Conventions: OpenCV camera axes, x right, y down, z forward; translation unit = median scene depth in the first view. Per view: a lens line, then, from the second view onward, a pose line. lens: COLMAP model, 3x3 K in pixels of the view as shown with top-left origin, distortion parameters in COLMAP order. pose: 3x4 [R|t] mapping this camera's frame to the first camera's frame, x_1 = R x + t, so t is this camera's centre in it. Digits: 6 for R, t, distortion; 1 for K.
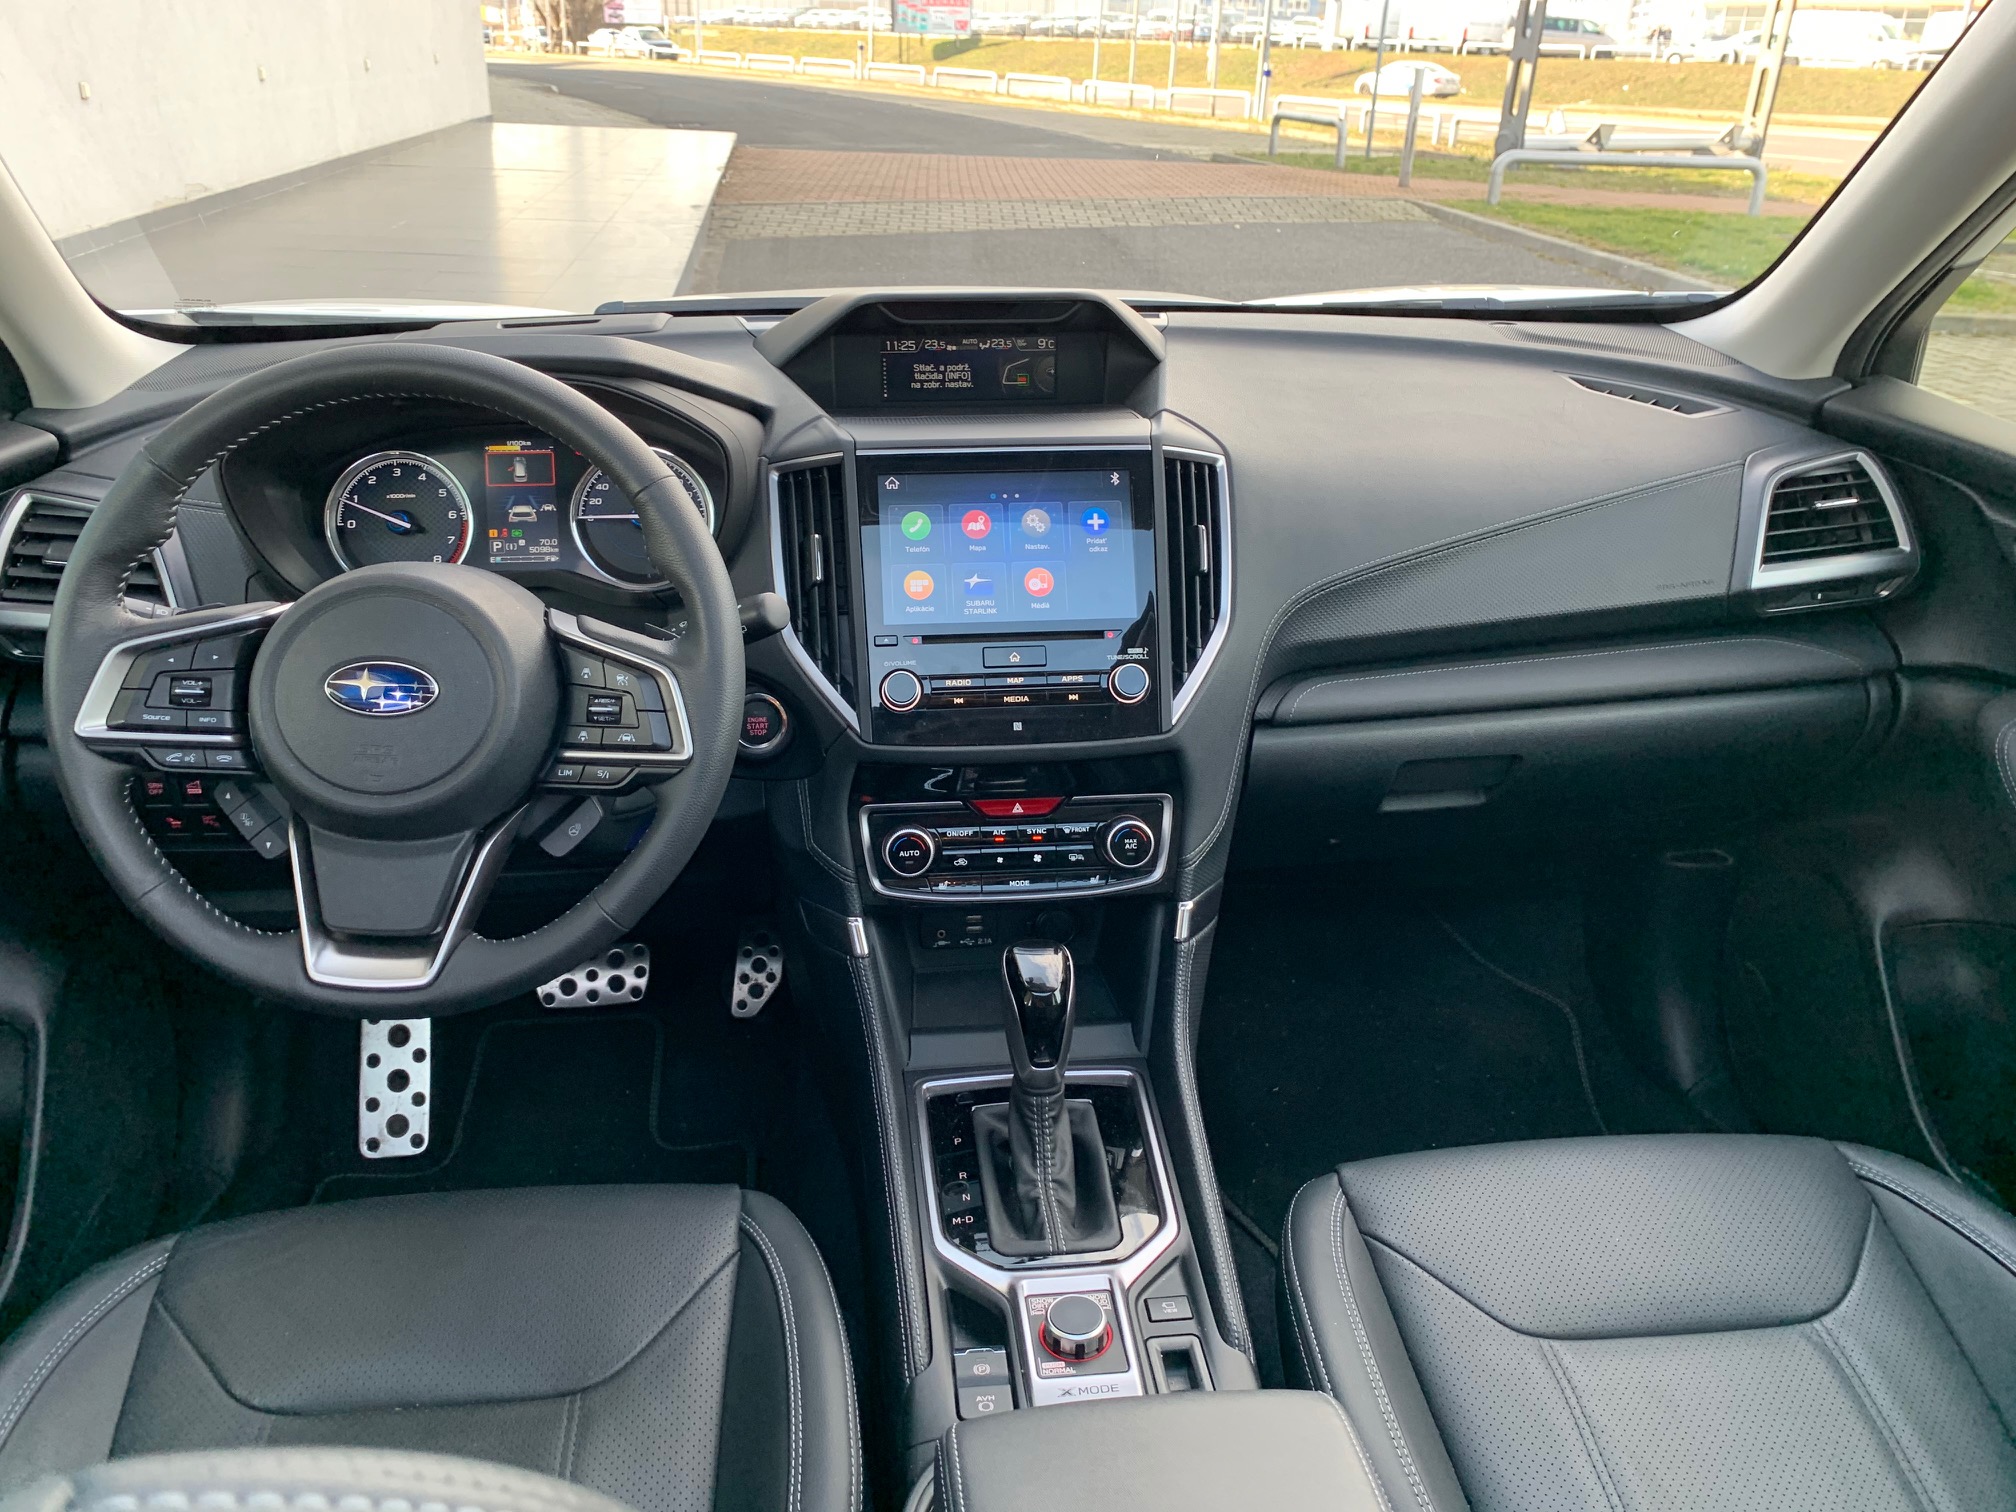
lens RADIAL K [[1537.2, 0, 1008.0], [0, 1537.2, 756.0], [0, 0, 1]] dist [-0.061281, 0.000915]
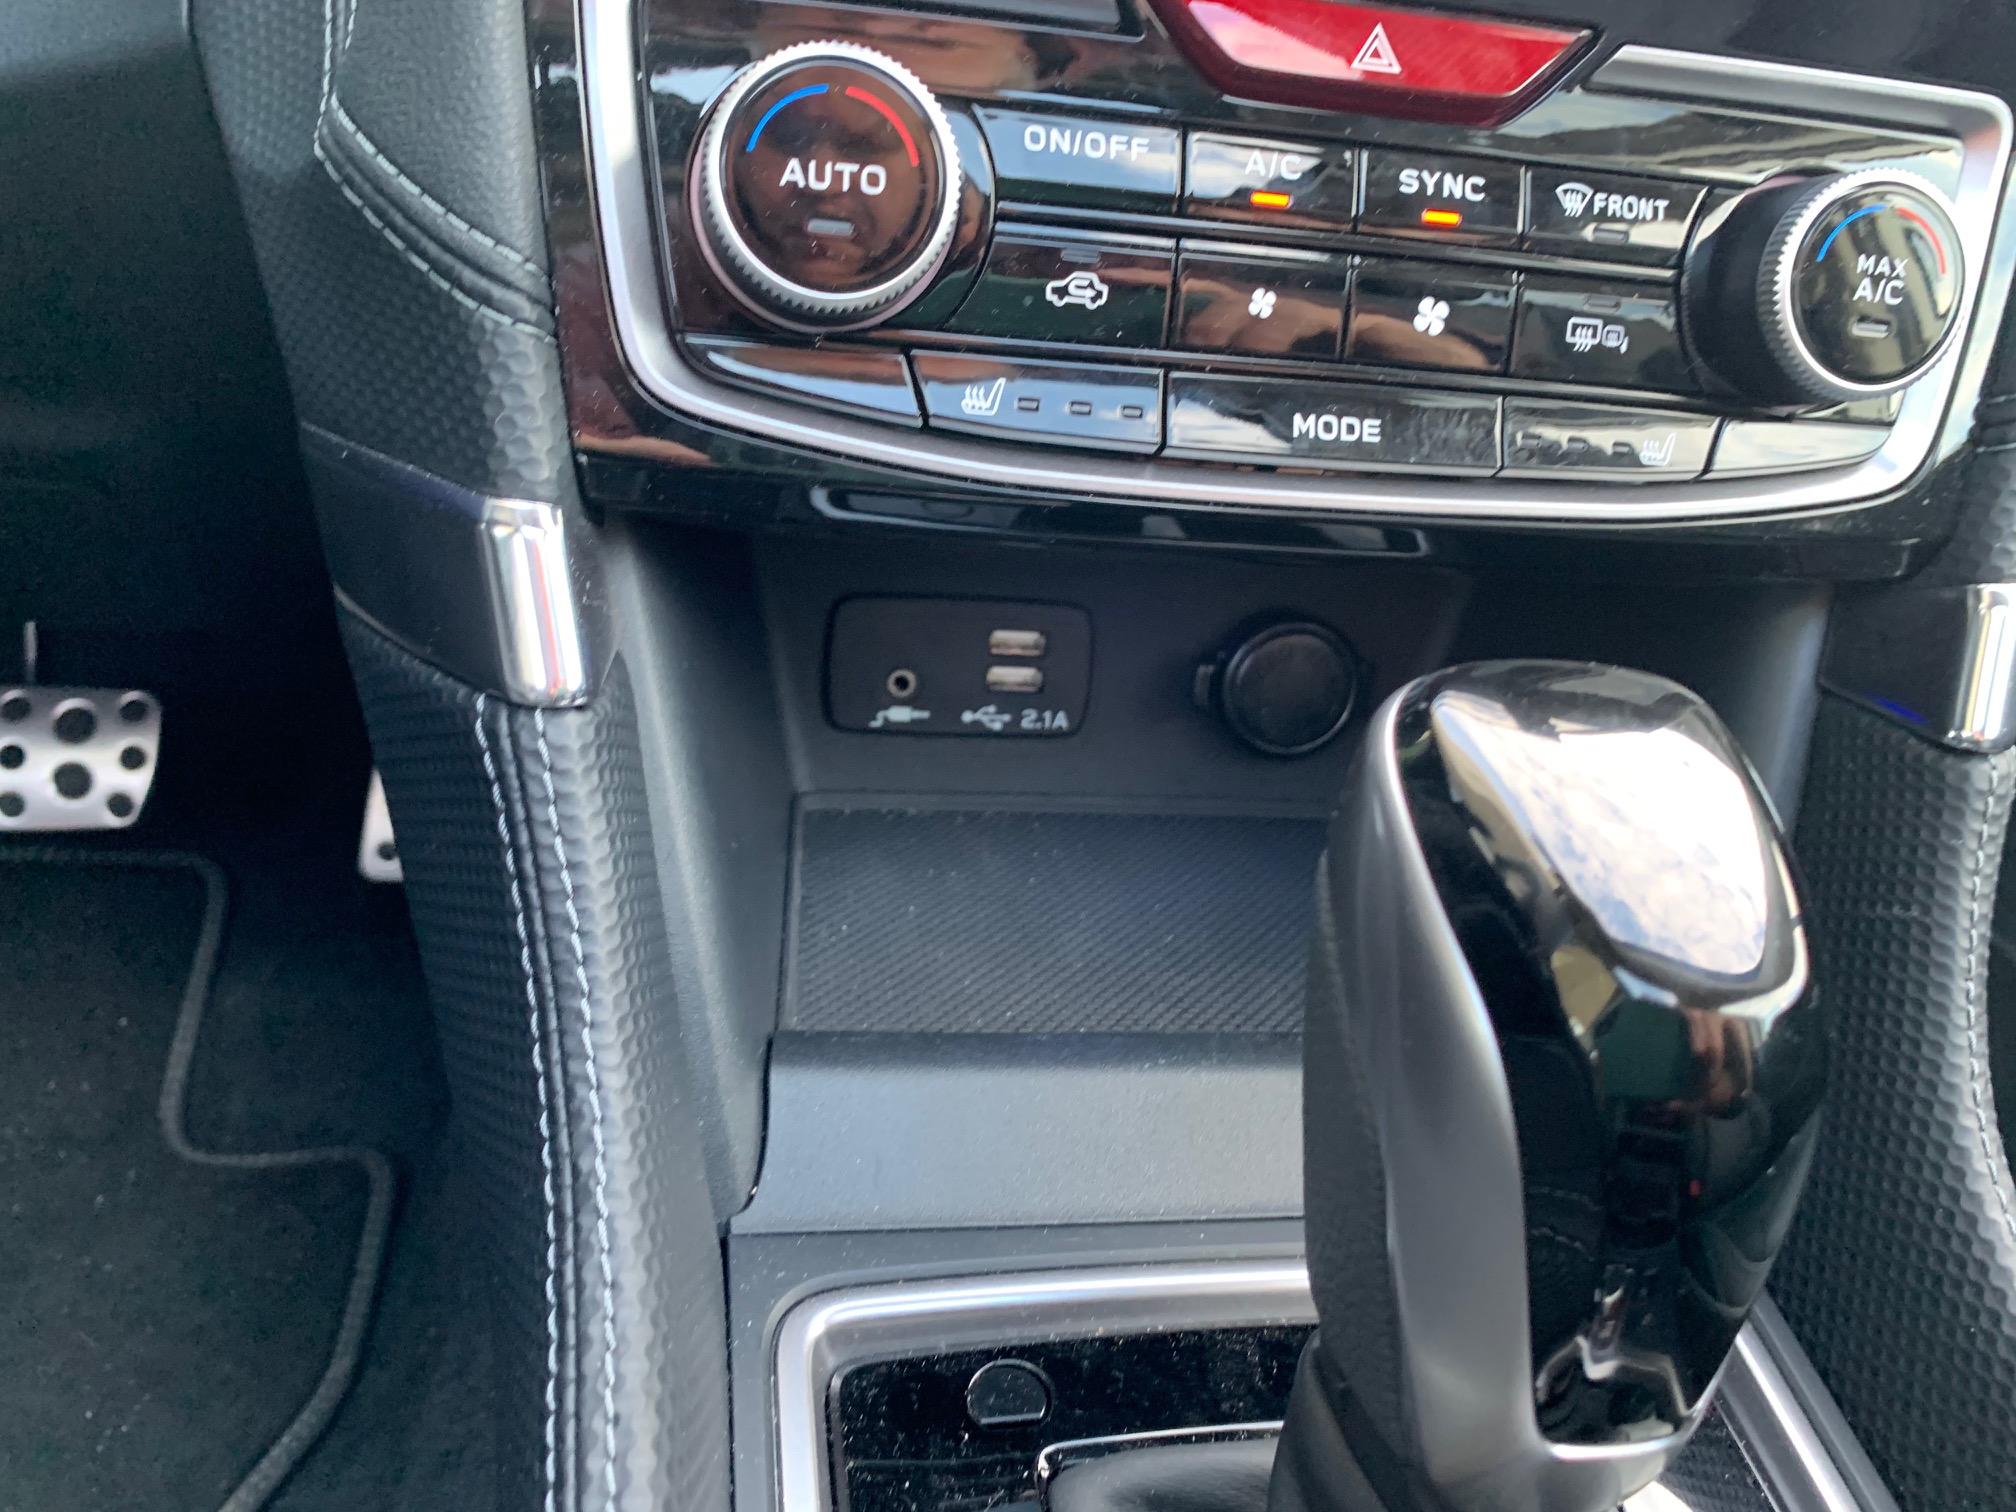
lens RADIAL K [[1502.3, 0, 1008.0], [0, 1502.3, 756.0], [0, 0, 1]] dist [0.004299, 0.004632]
pose [[0.993117, 0.078931, 0.086533, -0.052513], [-0.087046, 0.991721, 0.094402, 0.112675], [-0.078366, -0.101285, 0.991766, 0.796289]]
